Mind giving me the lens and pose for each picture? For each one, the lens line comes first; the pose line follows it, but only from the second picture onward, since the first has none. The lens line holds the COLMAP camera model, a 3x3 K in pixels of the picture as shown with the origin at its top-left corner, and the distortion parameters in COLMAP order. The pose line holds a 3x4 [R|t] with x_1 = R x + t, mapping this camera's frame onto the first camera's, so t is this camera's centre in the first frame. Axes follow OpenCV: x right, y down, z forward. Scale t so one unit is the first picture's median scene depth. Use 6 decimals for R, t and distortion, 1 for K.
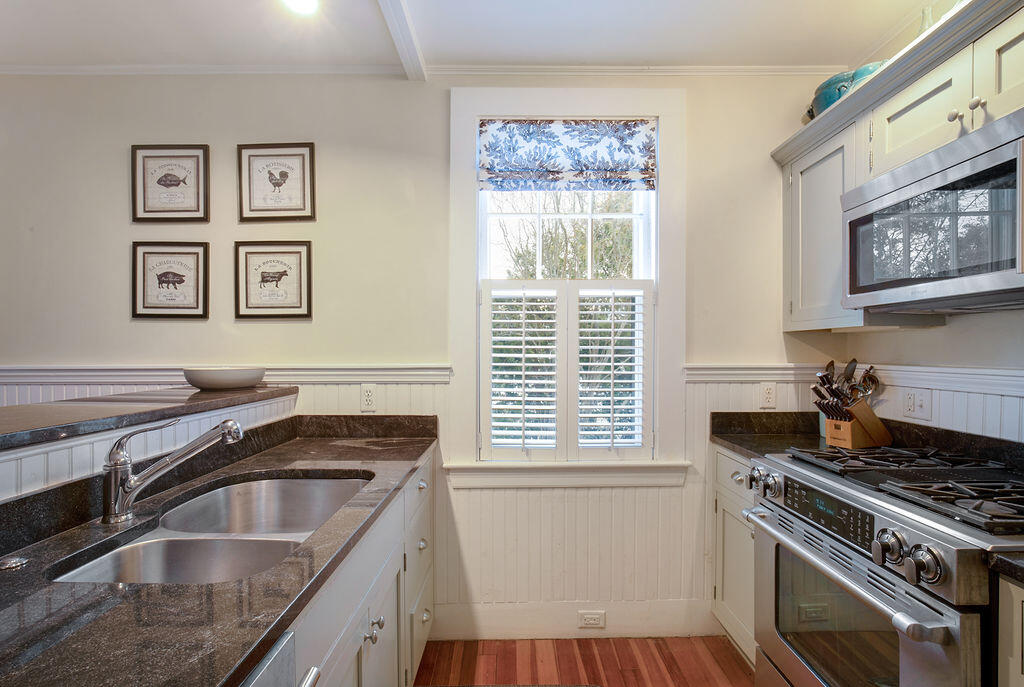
lens RADIAL K [[465.6, 0, 522.3], [0, 465.6, 358.2], [0, 0, 1]] dist [-0.015140, 0.000879]
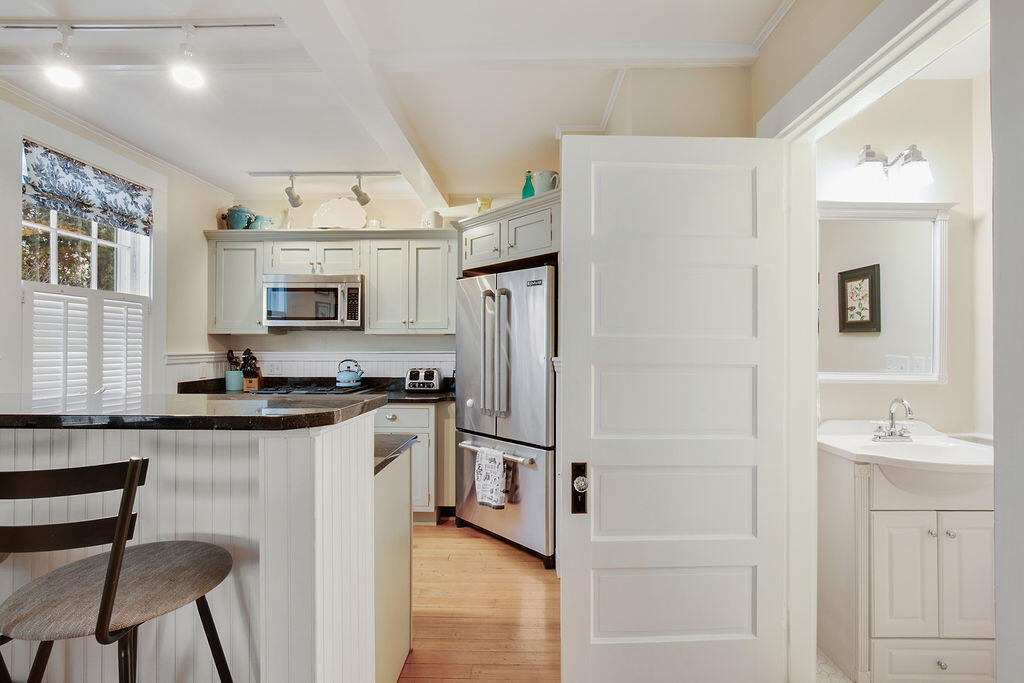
lens RADIAL K [[469.6, 0, 516.3], [0, 469.6, 341.4], [0, 0, 1]] dist [-0.014391, 0.000674]
pose [[0.037415, 0.008367, 0.999265, -1.171307], [0.012124, 0.999888, -0.008826, 0.002001], [-0.999226, 0.012445, 0.037309, -0.232228]]
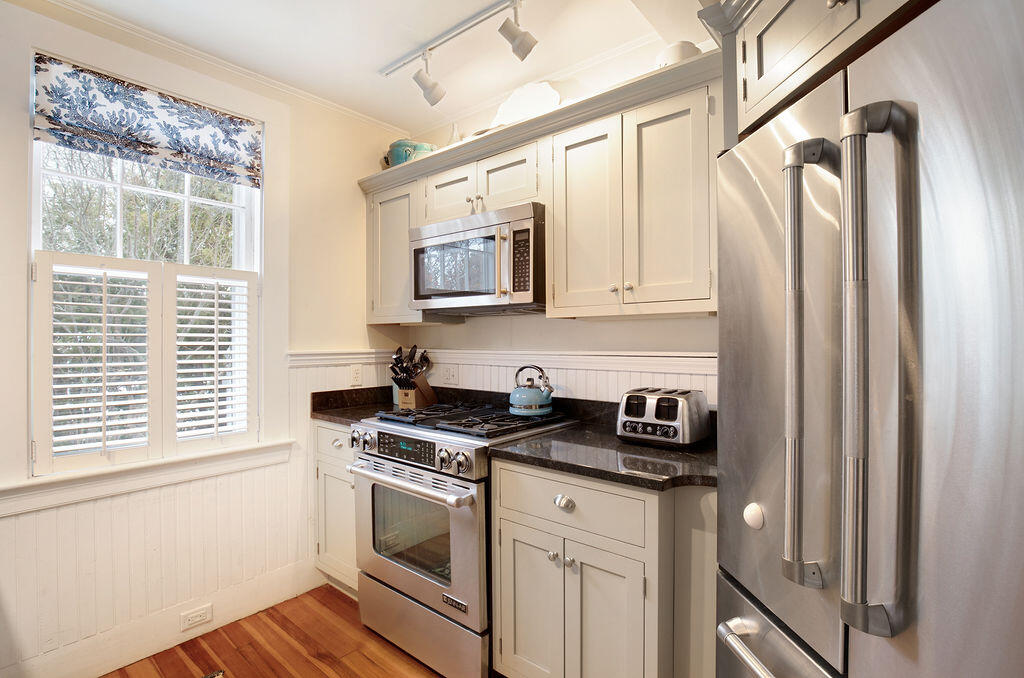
lens RADIAL K [[477.8, 0, 523.1], [0, 477.8, 339.4], [0, 0, 1]] dist [-0.039221, 0.006352]
pose [[0.635786, 0.000299, 0.771865, -0.166623], [0.012036, 0.999875, -0.010300, 0.002484], [-0.771771, 0.015839, 0.635703, -0.151955]]
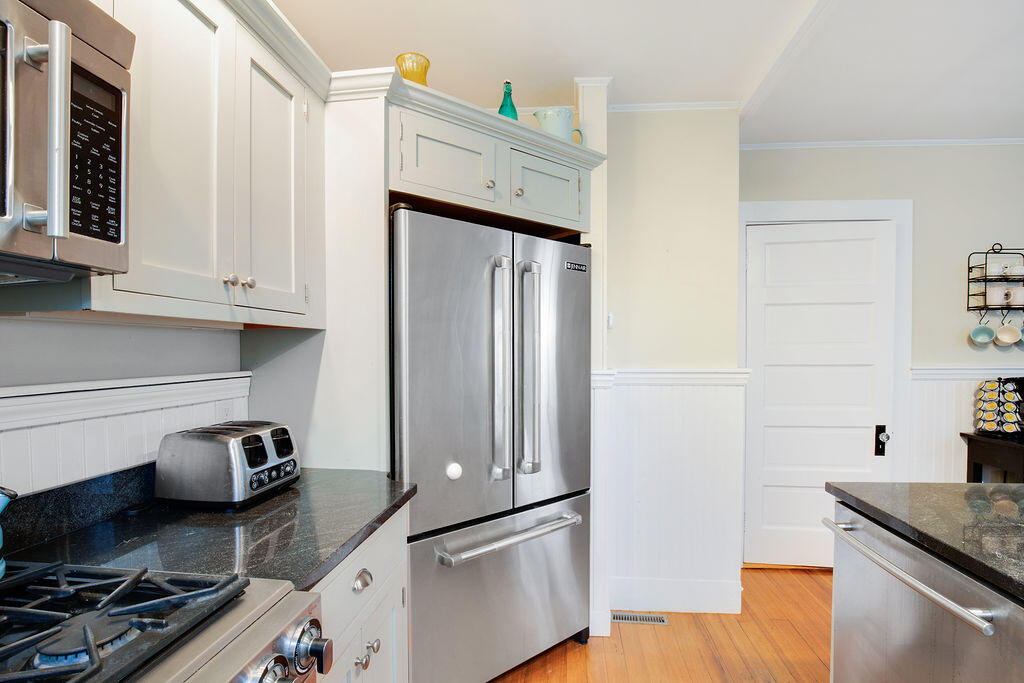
lens RADIAL K [[465.6, 0, 522.3], [0, 465.6, 356.2], [0, 0, 1]] dist [-0.015140, 0.000879]
pose [[-0.993632, -0.000461, 0.112674, 0.193342], [0.002658, 0.999618, 0.027528, -0.020413], [-0.112643, 0.027652, -0.993251, 0.739828]]
